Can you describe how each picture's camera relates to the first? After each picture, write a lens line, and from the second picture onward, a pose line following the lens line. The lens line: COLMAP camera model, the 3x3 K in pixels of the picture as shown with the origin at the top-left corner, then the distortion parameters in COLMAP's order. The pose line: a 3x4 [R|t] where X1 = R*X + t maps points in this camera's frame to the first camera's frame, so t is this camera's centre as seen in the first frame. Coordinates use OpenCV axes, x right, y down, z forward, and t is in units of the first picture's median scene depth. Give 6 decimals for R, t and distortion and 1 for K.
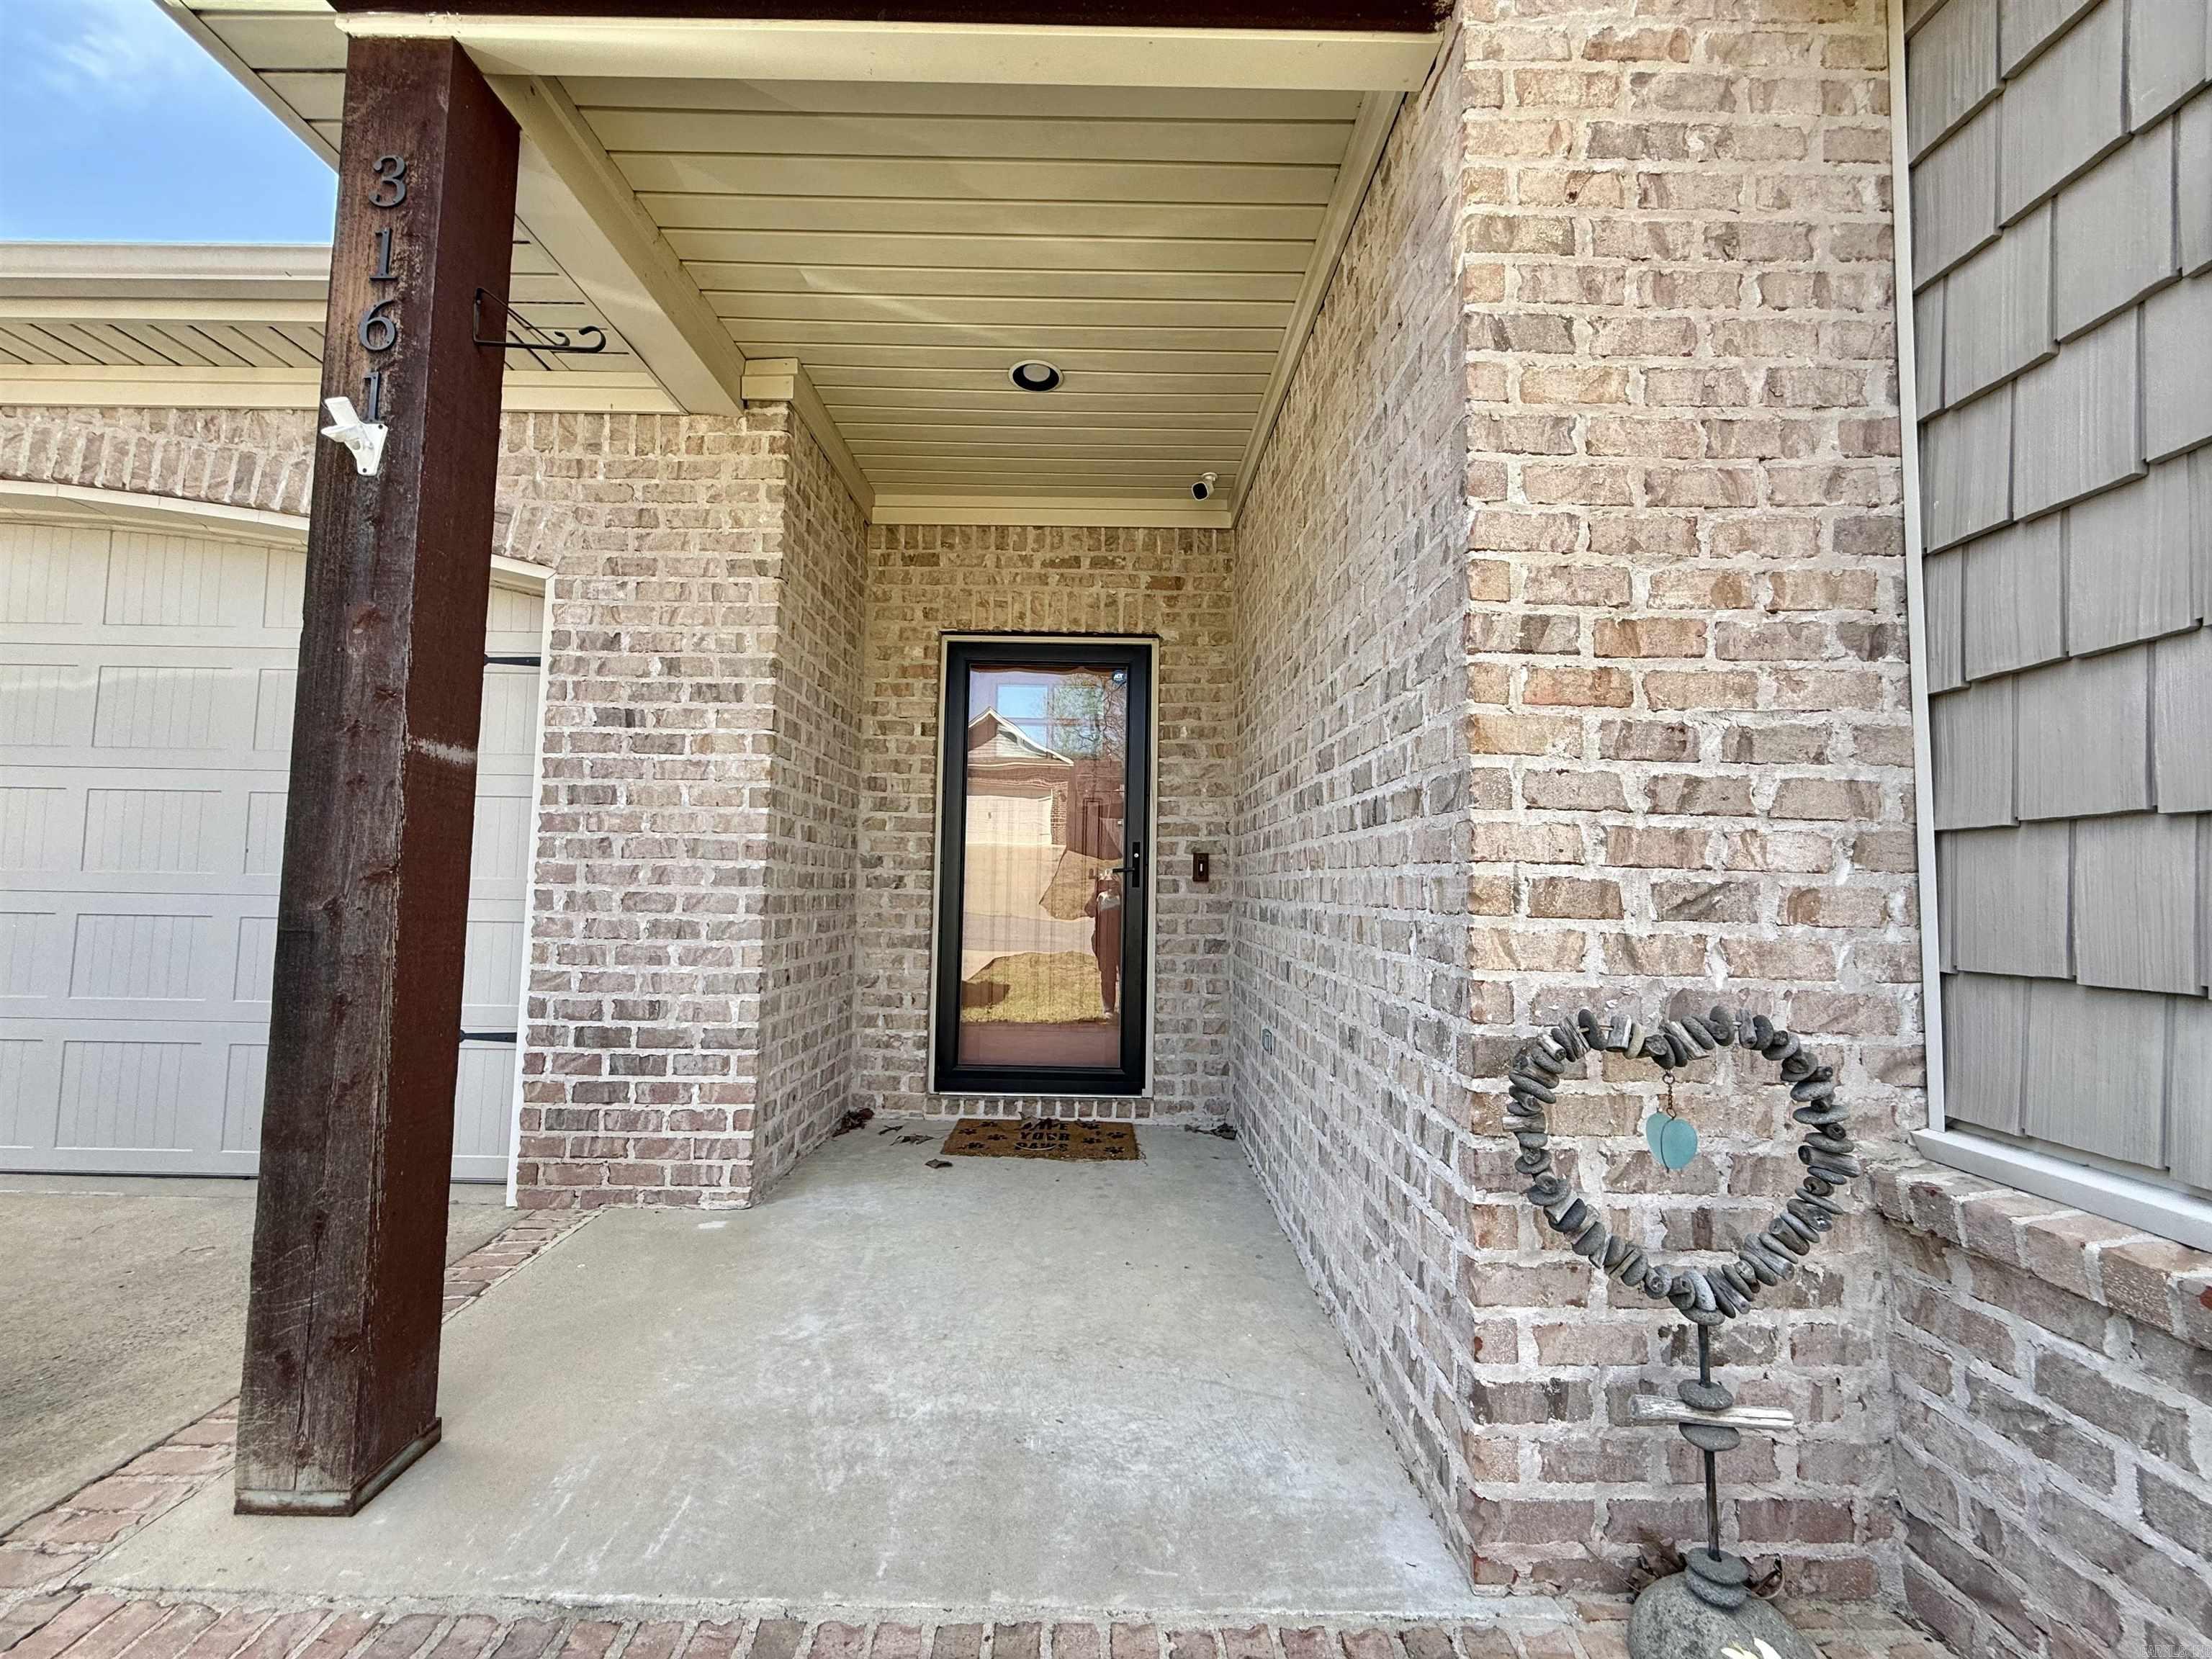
lens RADIAL K [[886.7, 0, 1100.7], [0, 886.7, 827.6], [0, 0, 1]] dist [0.000770, -0.000357]
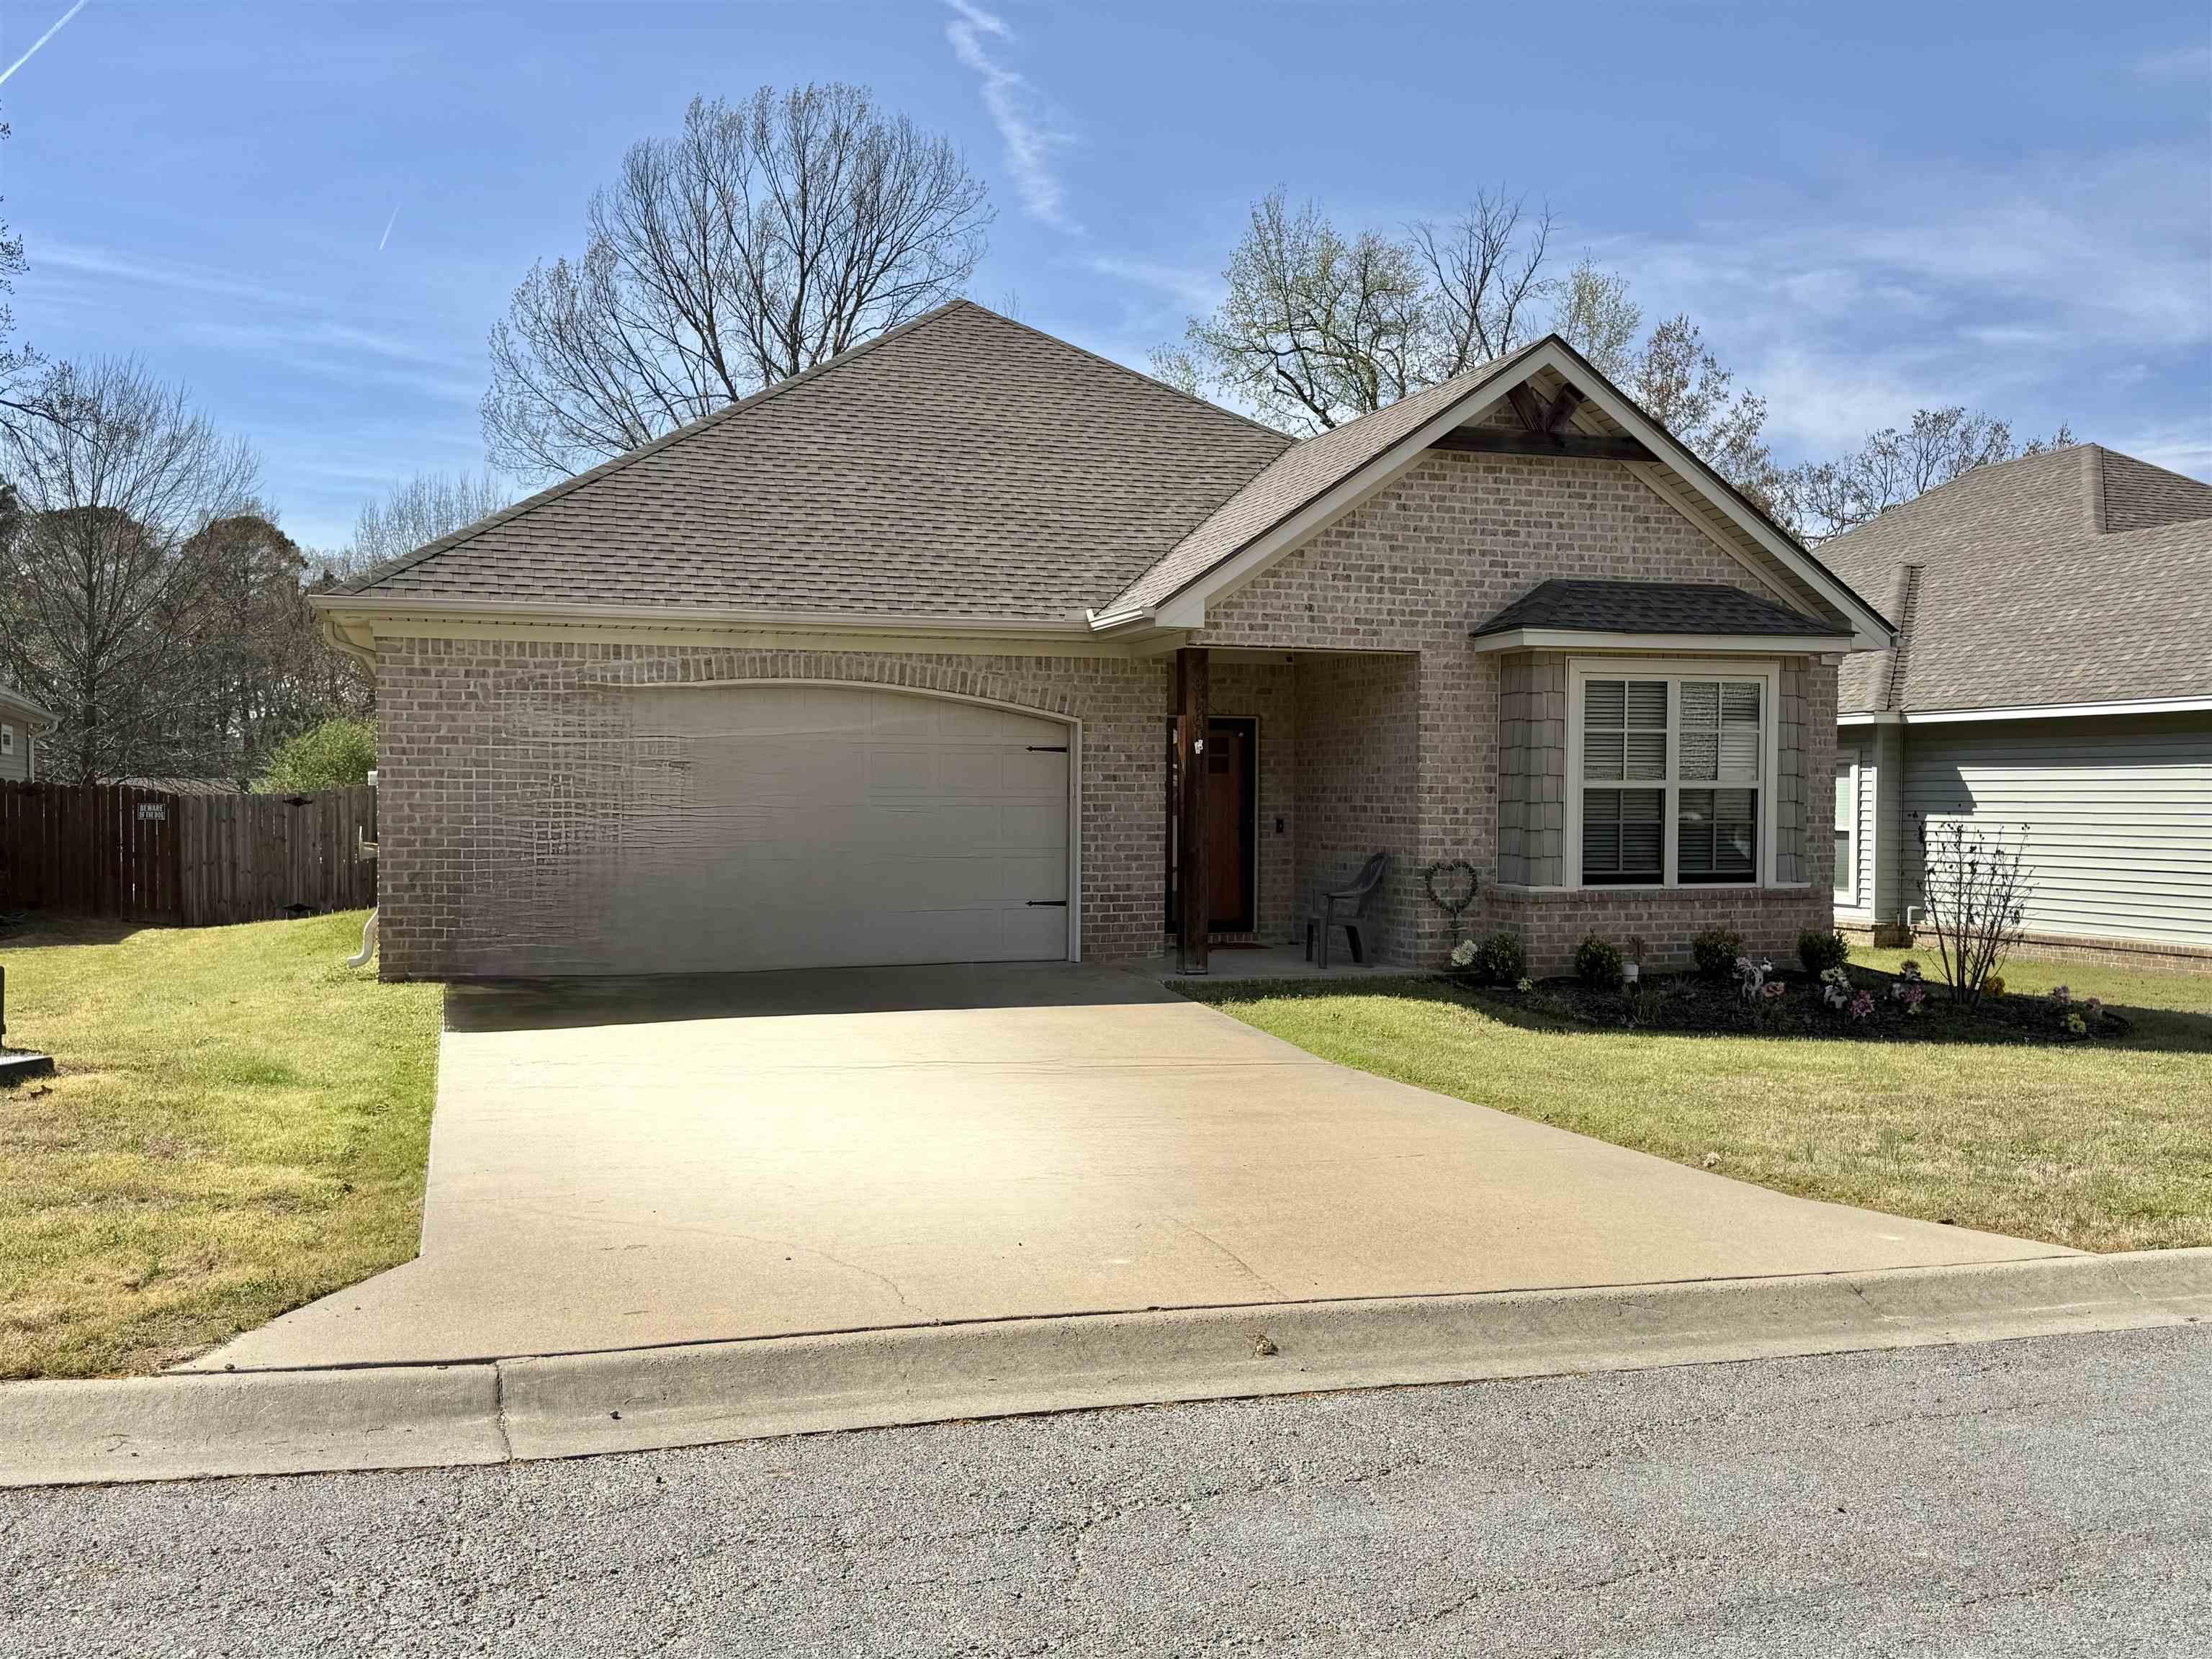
lens RADIAL K [[1912.3, 0, 1106.9], [0, 1912.3, 865.2], [0, 0, 1]] dist [0.099598, 0.000200]
pose [[0.947004, -0.026904, 0.320093, -2.421007], [-0.006712, 0.994612, 0.103453, -0.461449], [-0.321152, -0.100119, 0.941721, -4.438524]]
